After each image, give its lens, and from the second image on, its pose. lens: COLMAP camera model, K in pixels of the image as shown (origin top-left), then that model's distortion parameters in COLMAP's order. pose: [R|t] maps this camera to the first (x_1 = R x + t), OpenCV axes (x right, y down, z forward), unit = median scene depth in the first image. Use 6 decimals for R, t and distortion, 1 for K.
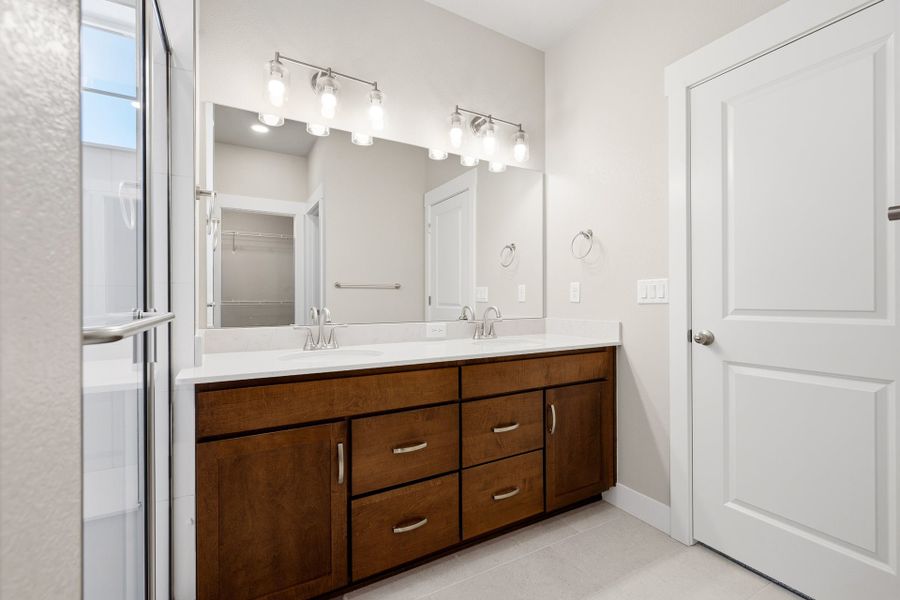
lens RADIAL K [[400.2, 0, 448.4], [0, 400.2, 296.6], [0, 0, 1]] dist [-0.000816, 0.000240]
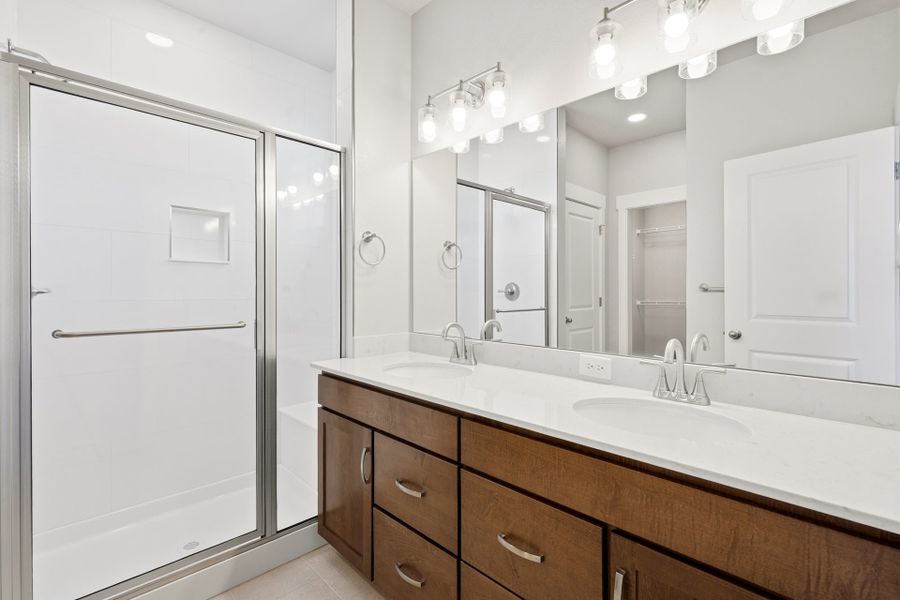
lens RADIAL K [[400.2, 0, 448.4], [0, 400.2, 296.6], [0, 0, 1]] dist [-0.000816, 0.000240]
pose [[0.276169, 0.011869, -0.961036, 0.718255], [0.003705, 0.999903, 0.013414, -0.055048], [0.961102, -0.007265, 0.276099, 0.779399]]
